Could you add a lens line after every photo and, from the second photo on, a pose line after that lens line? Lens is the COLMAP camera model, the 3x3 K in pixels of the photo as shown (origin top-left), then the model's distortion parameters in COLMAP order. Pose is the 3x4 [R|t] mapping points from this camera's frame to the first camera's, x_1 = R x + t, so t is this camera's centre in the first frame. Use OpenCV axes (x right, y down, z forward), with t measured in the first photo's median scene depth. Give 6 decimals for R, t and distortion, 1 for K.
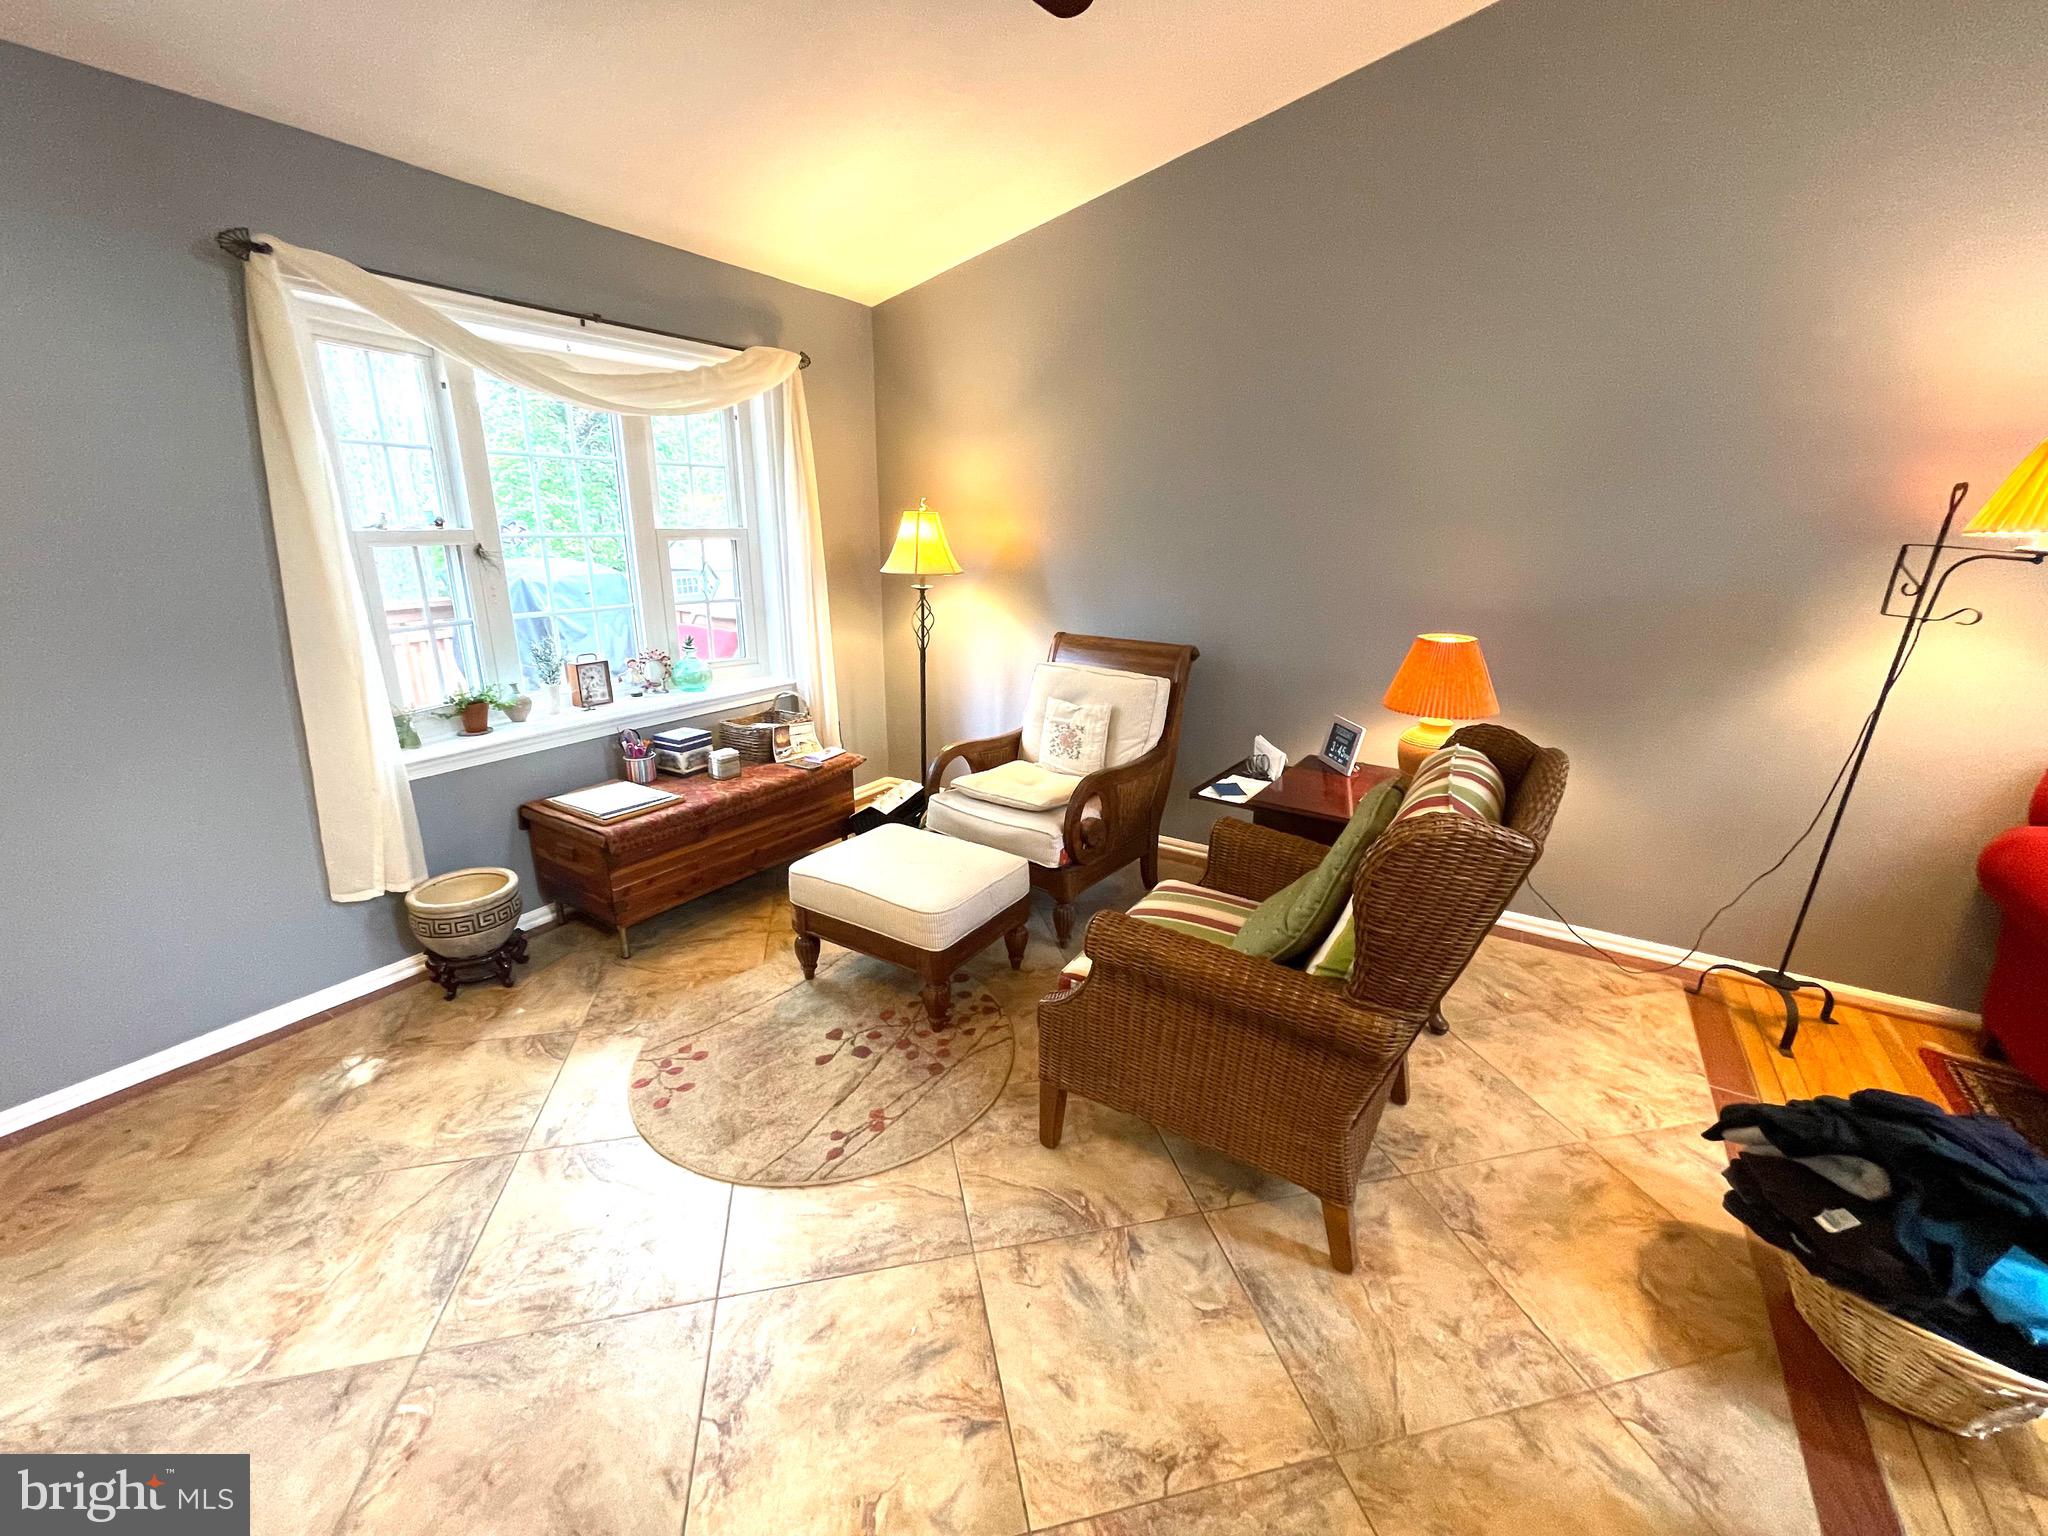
lens RADIAL K [[824.5, 0, 1021.1], [0, 824.5, 776.4], [0, 0, 1]] dist [-0.001201, -0.000772]
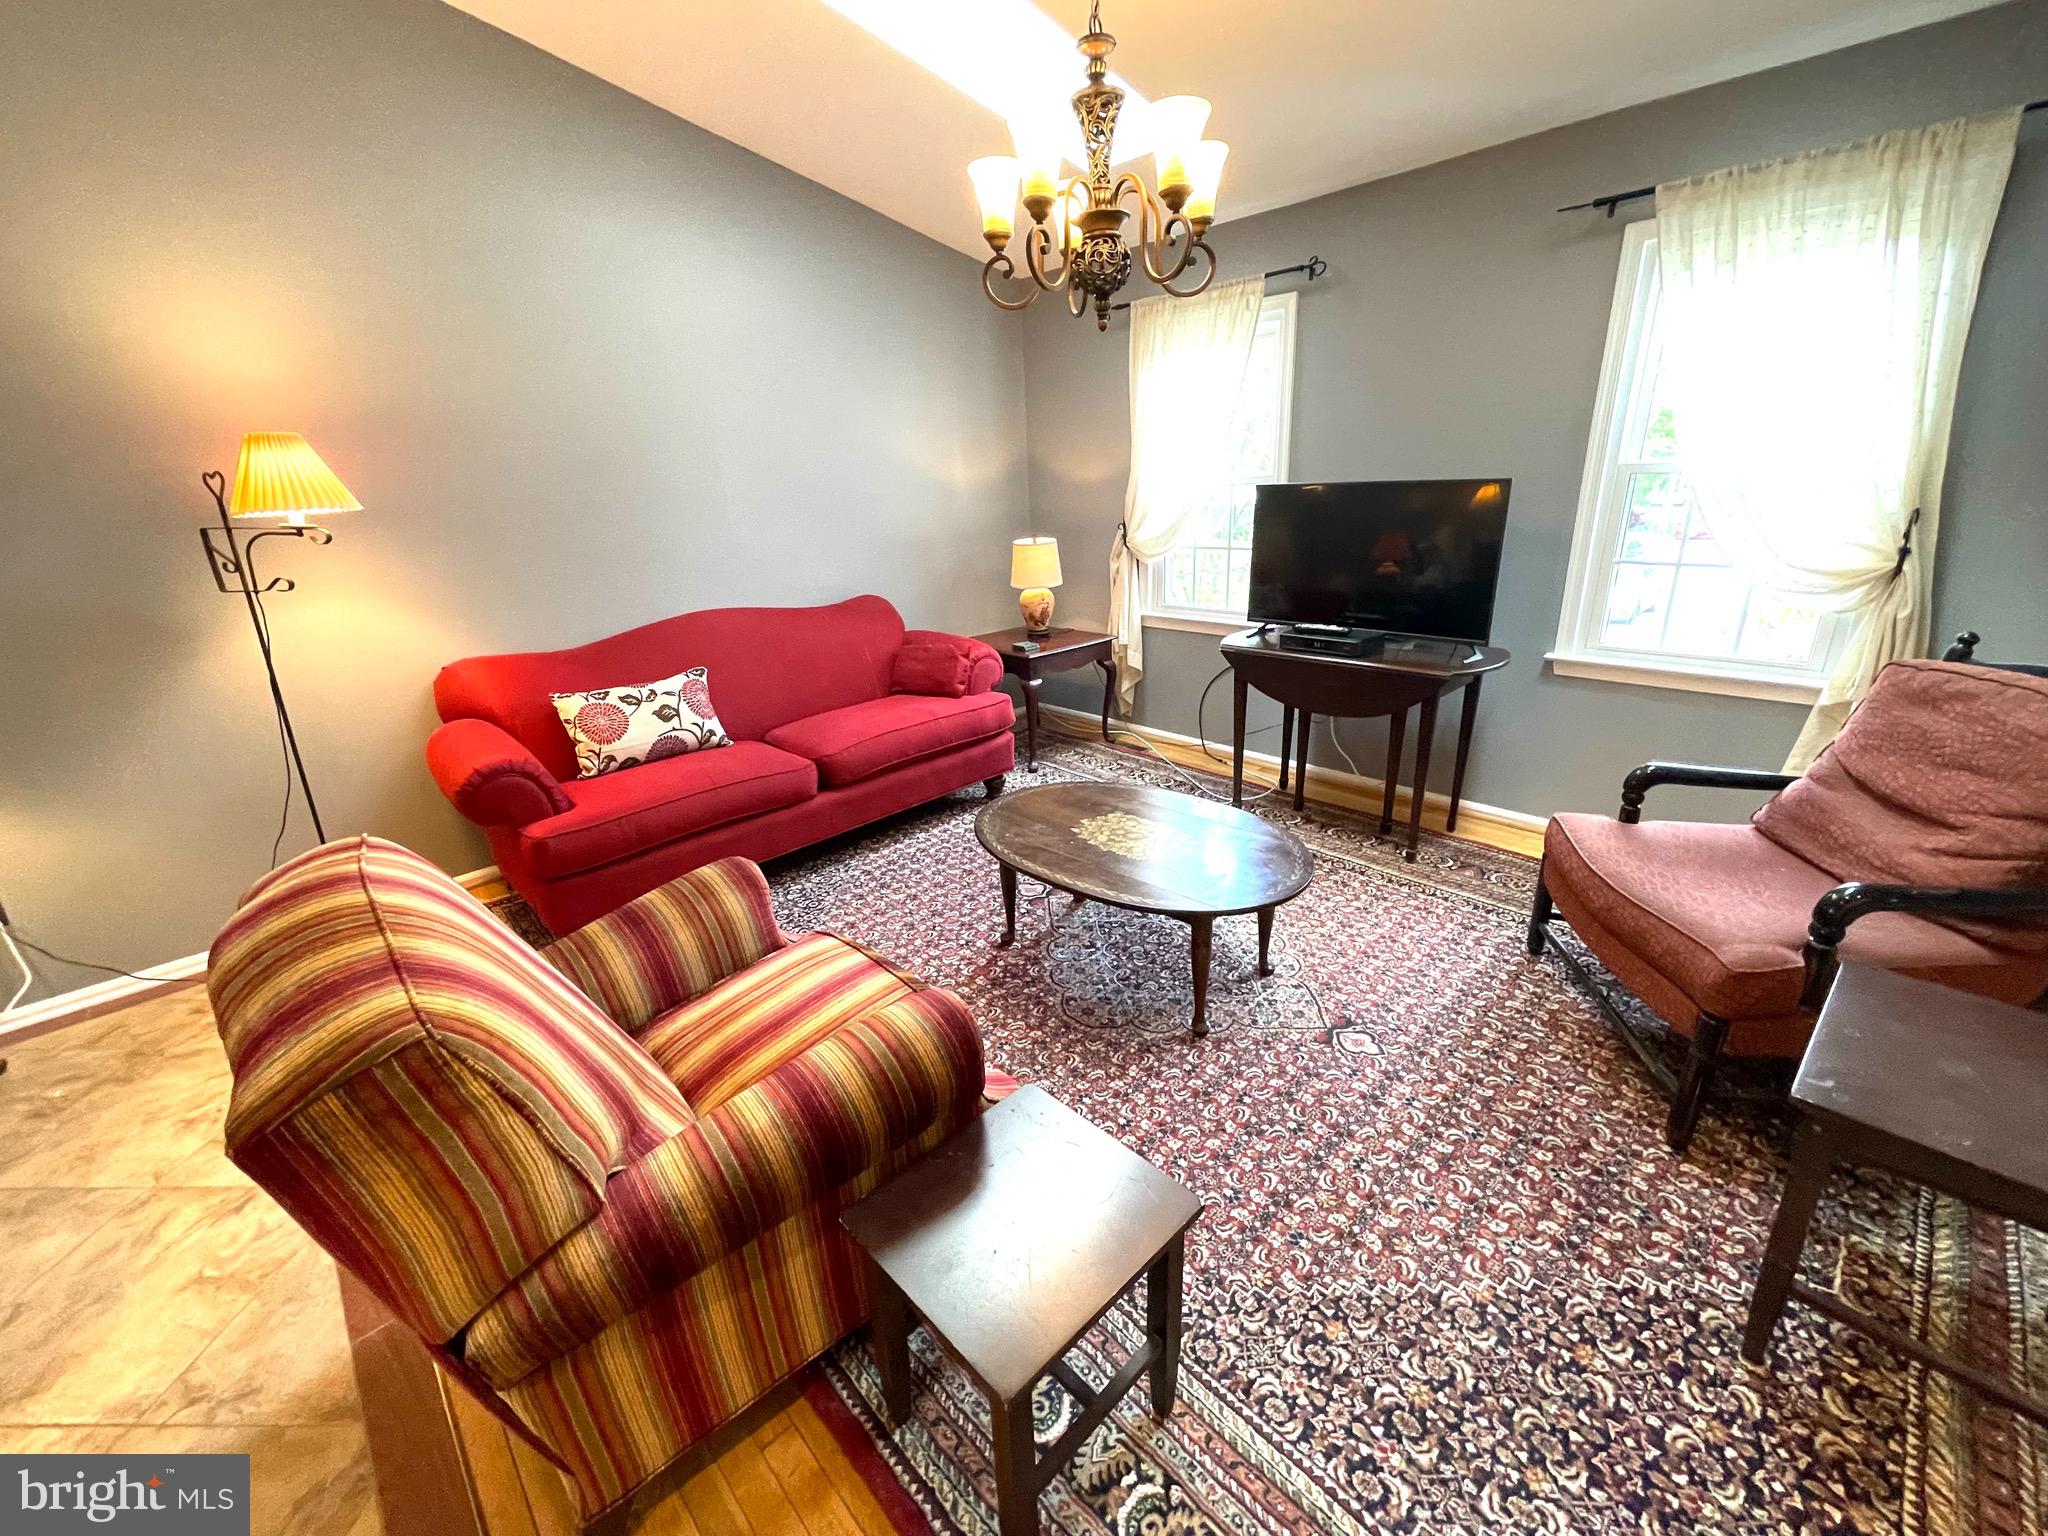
lens RADIAL K [[824.5, 0, 1021.9], [0, 824.5, 767.3], [0, 0, 1]] dist [-0.001201, -0.000772]
pose [[0.250281, -0.342133, 0.905707, 0.237601], [0.329448, 0.909751, 0.252621, 0.094122], [-0.910397, 0.235157, 0.340408, -0.303812]]
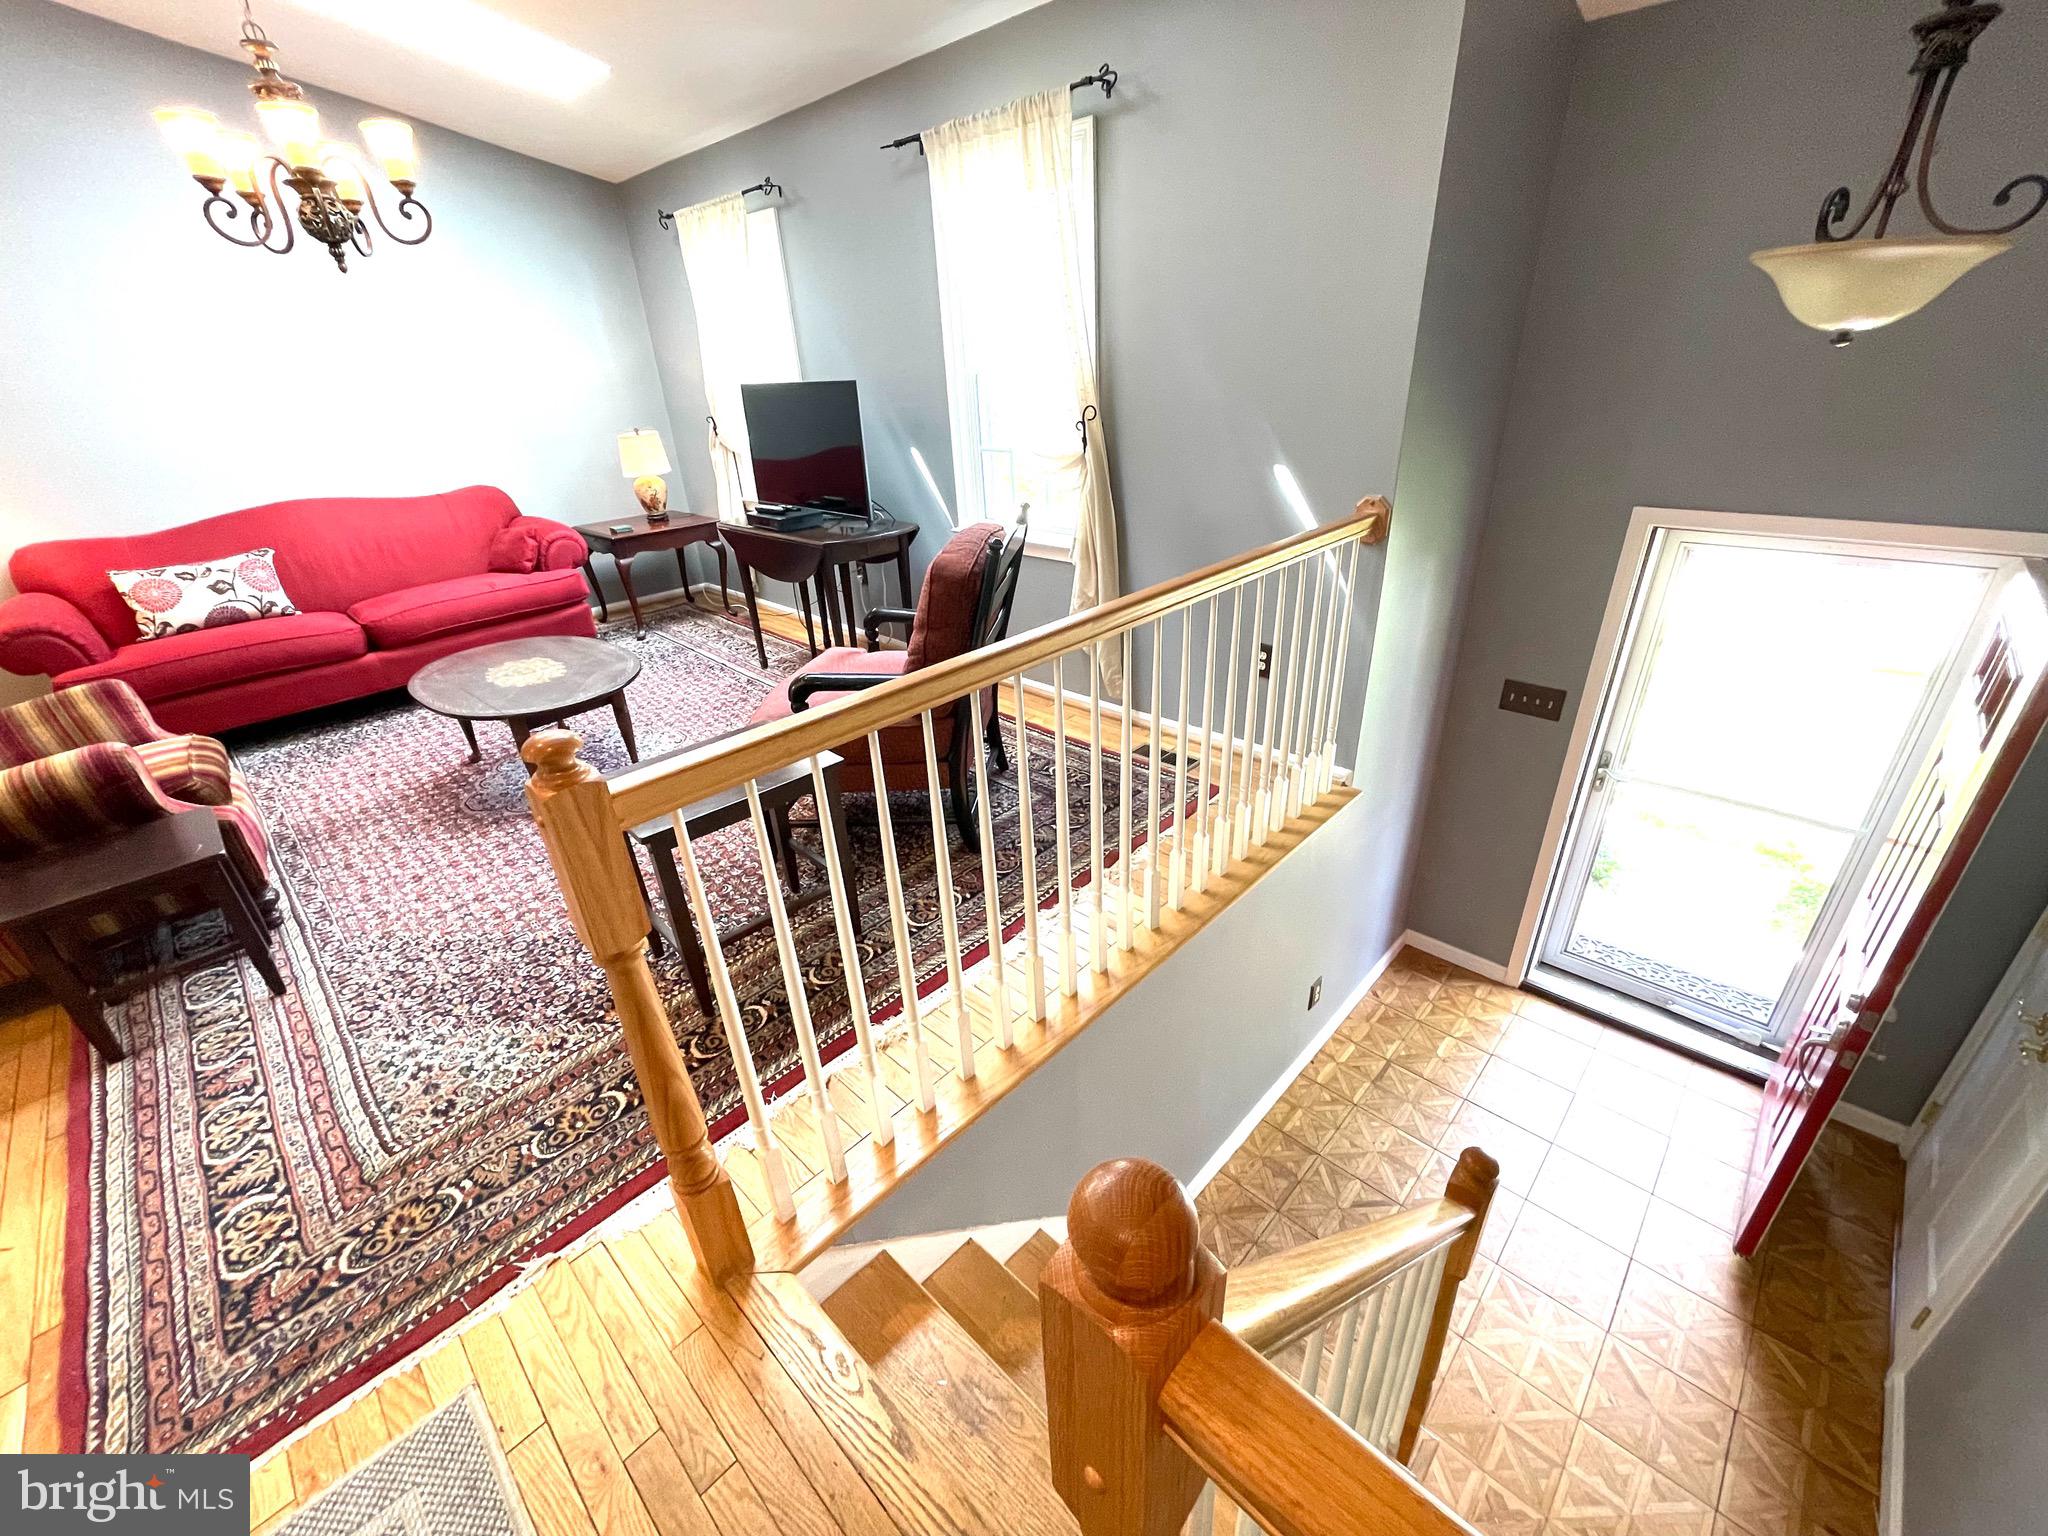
lens RADIAL K [[824.5, 0, 1025.3], [0, 824.5, 764.0], [0, 0, 1]] dist [-0.001201, -0.000772]
pose [[0.207225, -0.452450, 0.867379, 0.098667], [0.335406, 0.865746, 0.371466, 0.409660], [-0.919000, 0.213947, 0.331159, -1.307145]]
